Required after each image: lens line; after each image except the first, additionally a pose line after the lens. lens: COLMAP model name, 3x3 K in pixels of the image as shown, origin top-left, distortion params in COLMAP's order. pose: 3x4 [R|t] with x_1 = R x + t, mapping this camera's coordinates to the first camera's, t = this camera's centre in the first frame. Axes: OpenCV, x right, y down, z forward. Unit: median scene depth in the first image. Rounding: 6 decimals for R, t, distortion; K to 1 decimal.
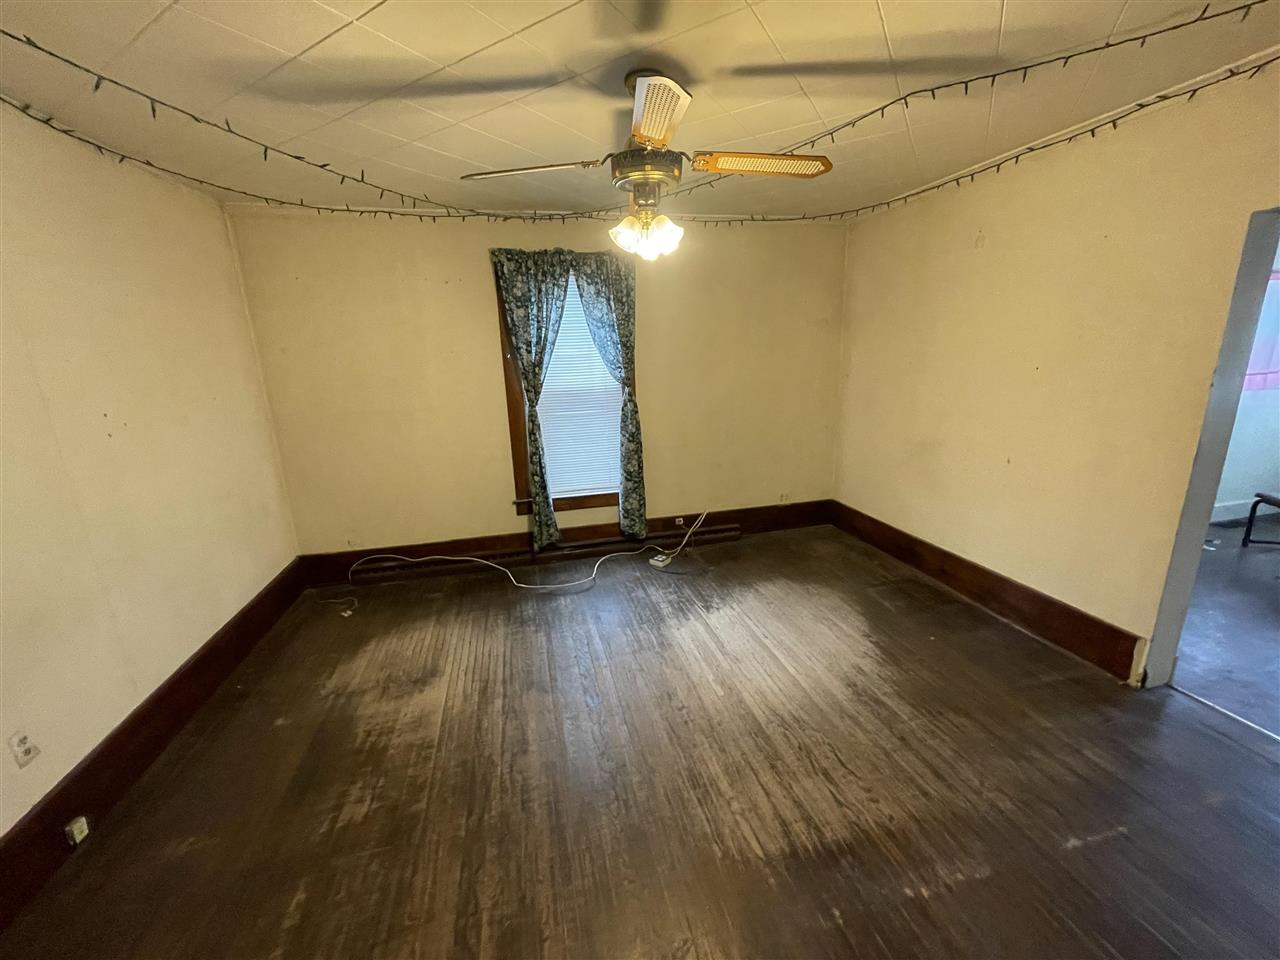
lens RADIAL K [[515.7, 0, 637.2], [0, 515.7, 479.9], [0, 0, 1]] dist [0.002633, -0.002838]
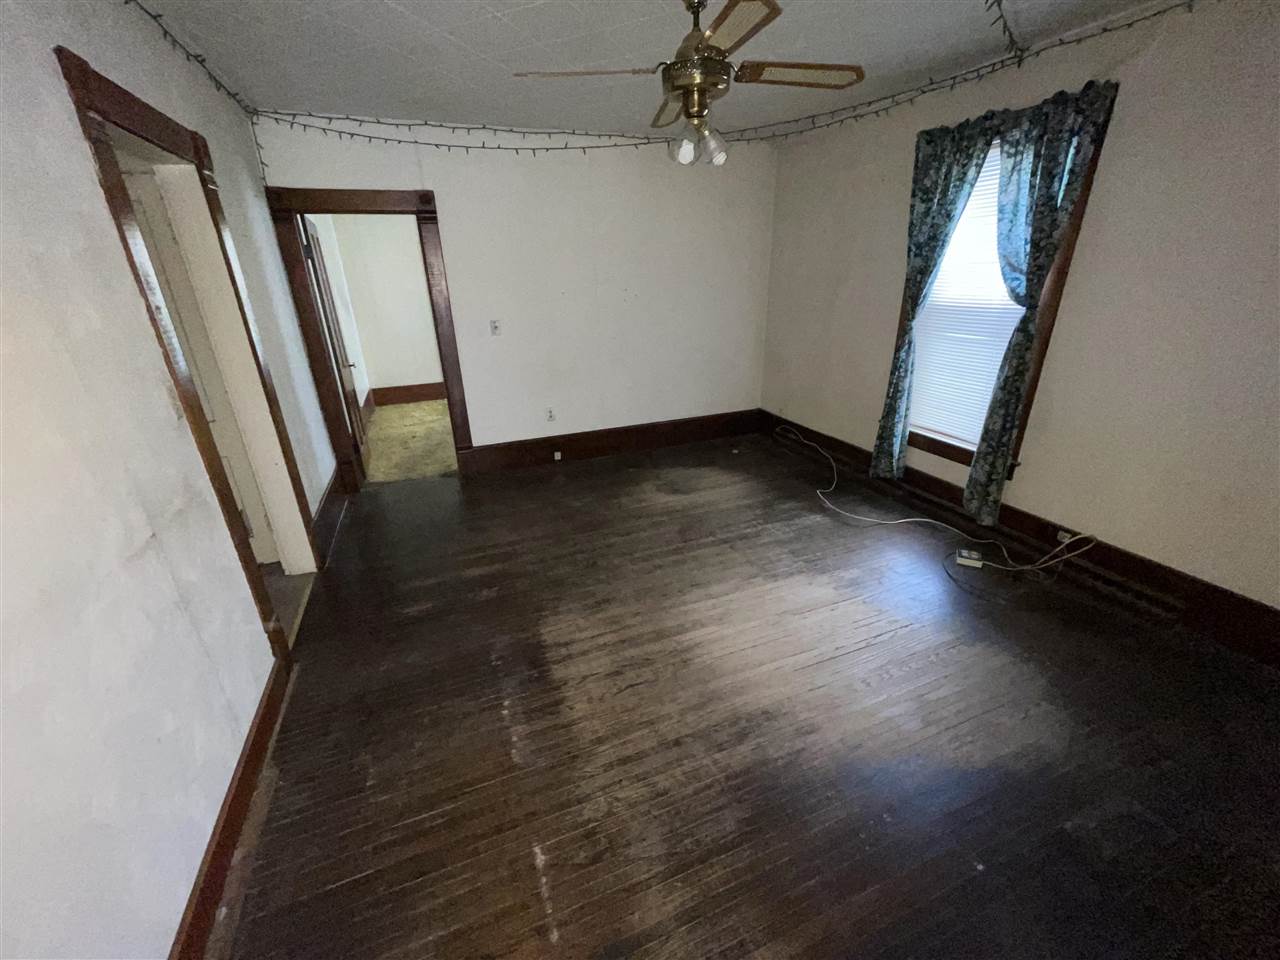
lens RADIAL K [[515.7, 0, 637.2], [0, 515.7, 479.9], [0, 0, 1]] dist [0.002633, -0.002838]
pose [[0.148107, 0.400899, -0.904071, 0.874030], [-0.223977, 0.903997, 0.364175, -0.154108], [0.963275, 0.148554, 0.223681, 0.533745]]
